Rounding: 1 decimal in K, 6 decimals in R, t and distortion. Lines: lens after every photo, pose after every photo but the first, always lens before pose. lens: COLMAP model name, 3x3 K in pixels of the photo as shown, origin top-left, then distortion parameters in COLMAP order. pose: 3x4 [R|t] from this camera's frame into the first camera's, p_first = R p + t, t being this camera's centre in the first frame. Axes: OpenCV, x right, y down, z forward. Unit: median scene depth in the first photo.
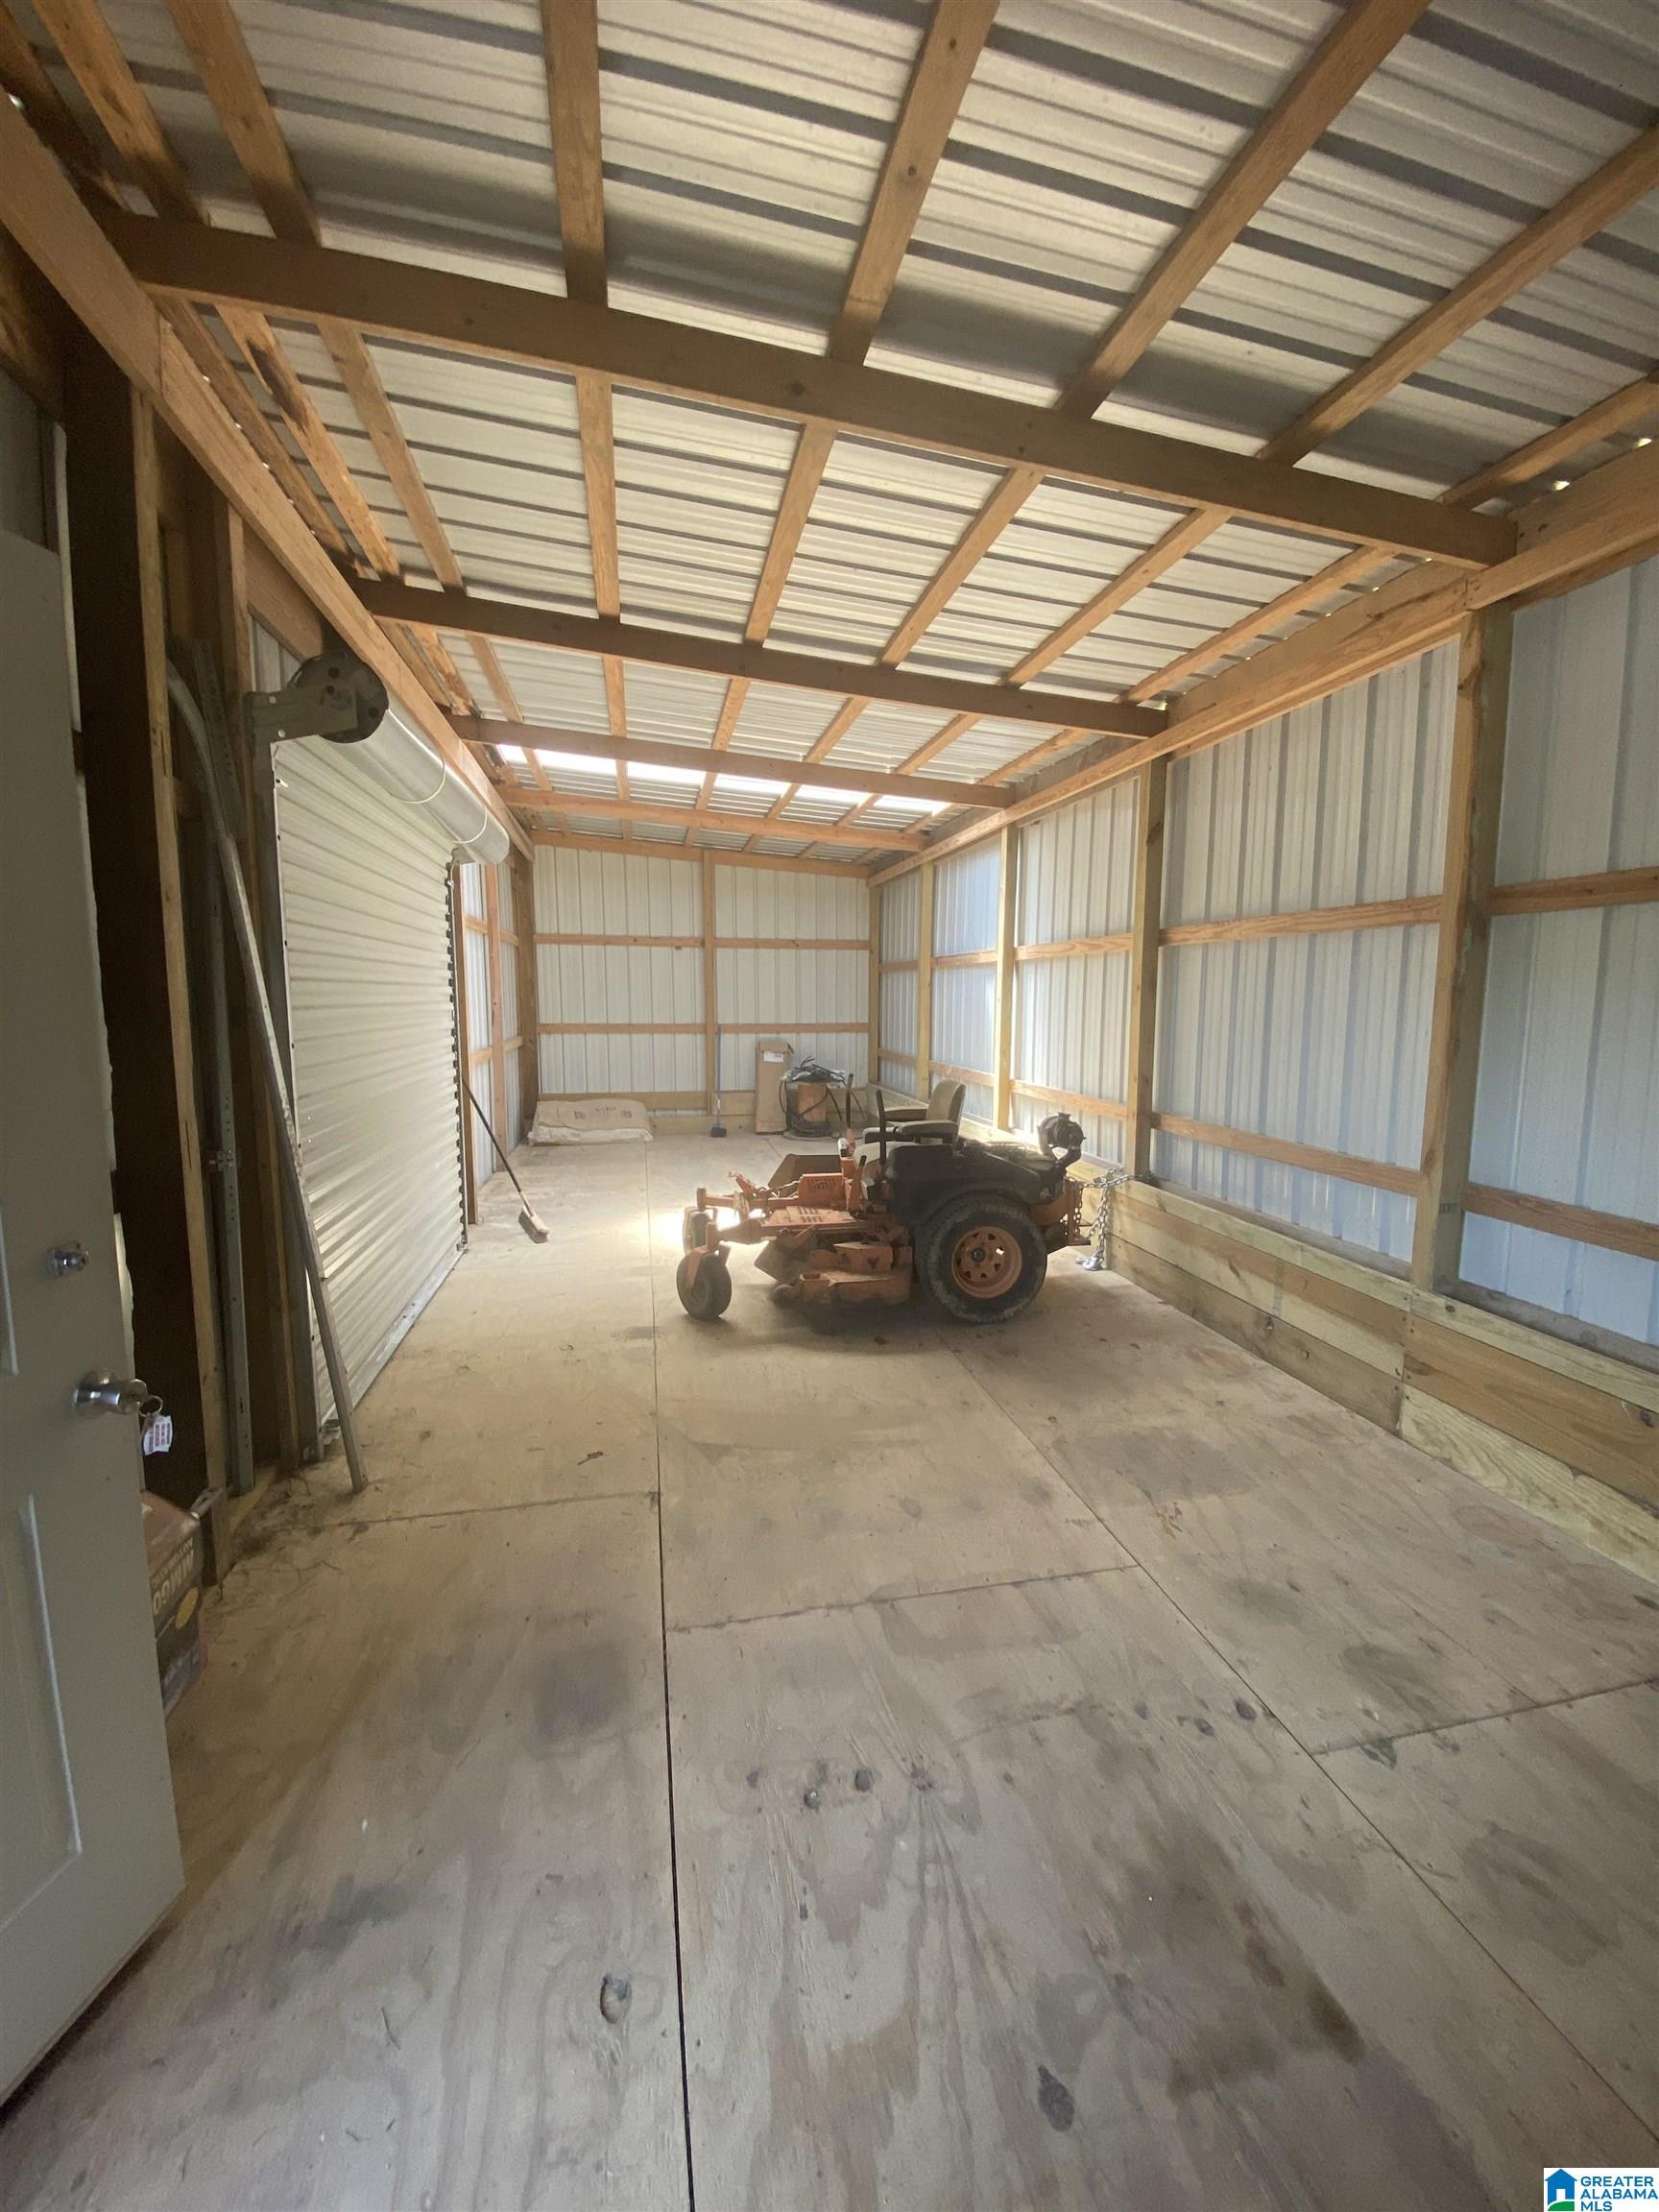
lens RADIAL K [[902.4, 0, 833.4], [0, 902.4, 1114.7], [0, 0, 1]] dist [0.000796, -0.012021]
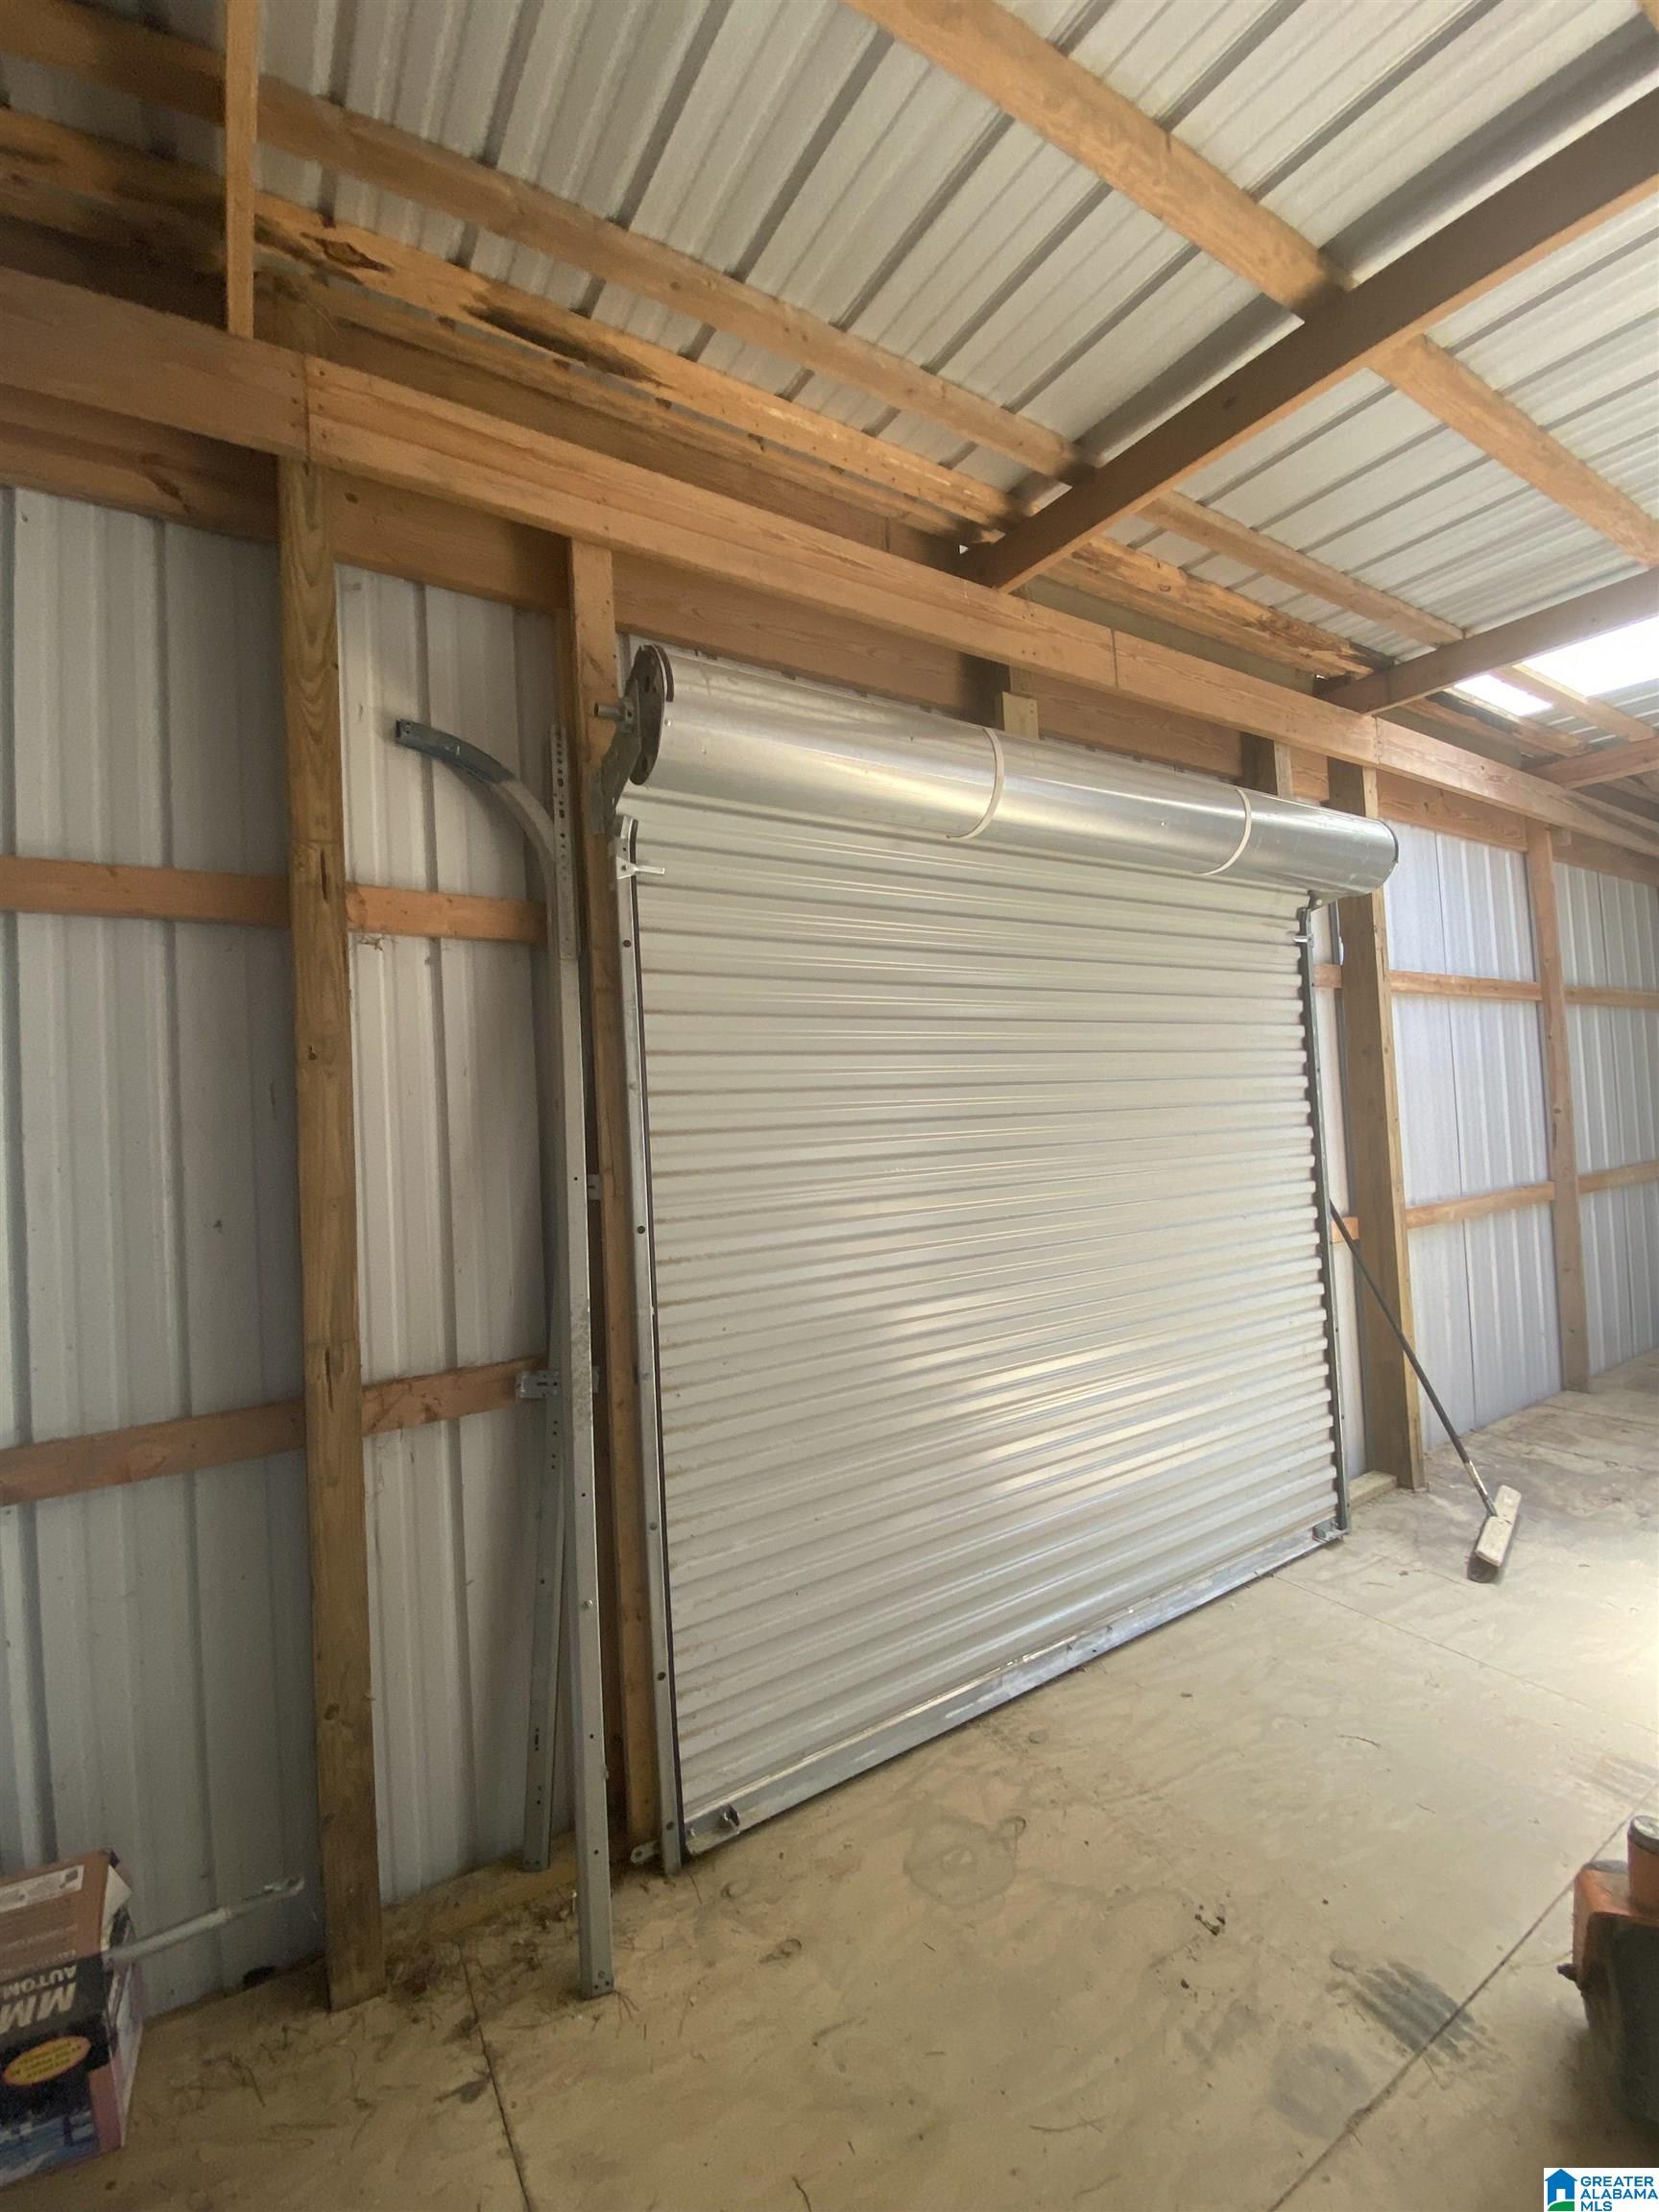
lens RADIAL K [[902.4, 0, 833.4], [0, 902.4, 1114.7], [0, 0, 1]] dist [0.000796, -0.012021]
pose [[0.320624, -0.056334, -0.945530, 0.080468], [-0.057279, 0.995250, -0.078719, -0.088127], [0.945473, 0.079398, 0.315874, 0.675952]]
